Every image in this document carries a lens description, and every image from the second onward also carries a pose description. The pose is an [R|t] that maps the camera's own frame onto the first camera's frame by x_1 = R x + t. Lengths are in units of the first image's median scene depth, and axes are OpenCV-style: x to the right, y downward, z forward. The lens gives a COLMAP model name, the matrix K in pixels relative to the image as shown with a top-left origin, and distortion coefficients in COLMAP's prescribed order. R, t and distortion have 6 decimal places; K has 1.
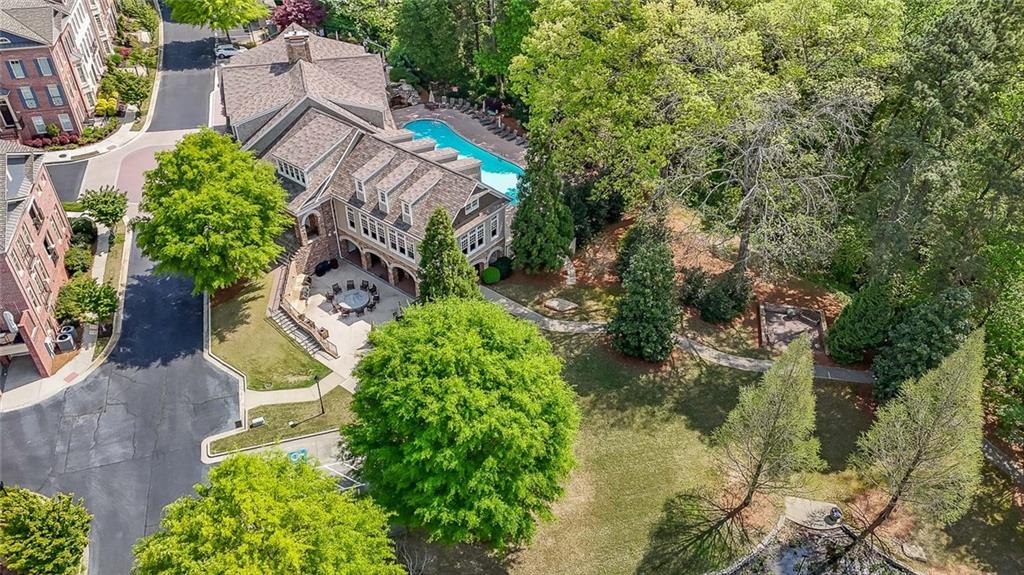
lens RADIAL K [[764.8, 0, 516.9], [0, 764.8, 287.2], [0, 0, 1]] dist [0.097912, -0.088206]
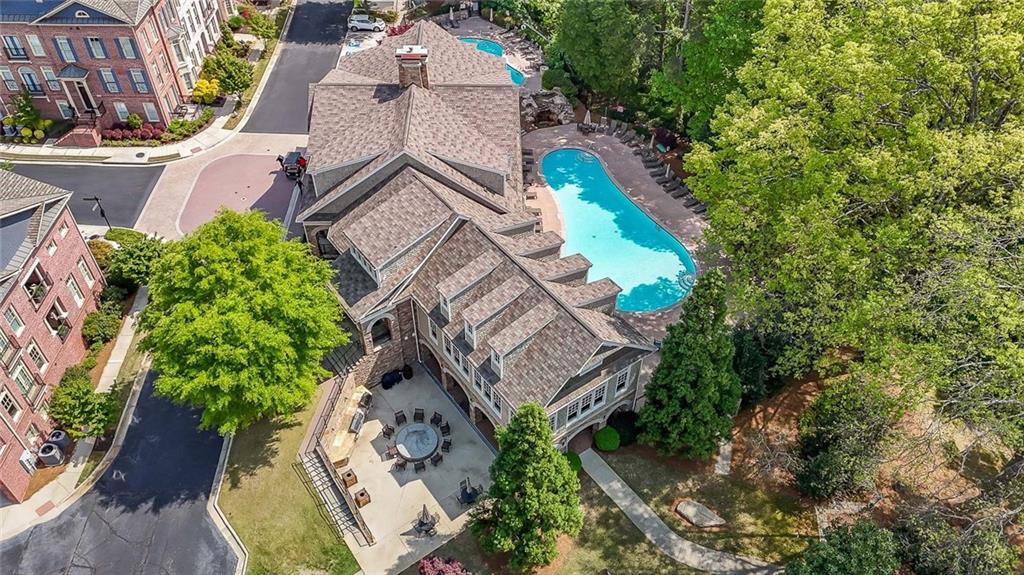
lens RADIAL K [[764.8, 0, 515.3], [0, 764.8, 290.8], [0, 0, 1]] dist [0.097912, -0.088206]
pose [[0.966437, 0.176786, -0.186405, -0.007892], [-0.156303, 0.980454, 0.119495, -0.227376], [0.203887, -0.086348, 0.975179, 0.302917]]
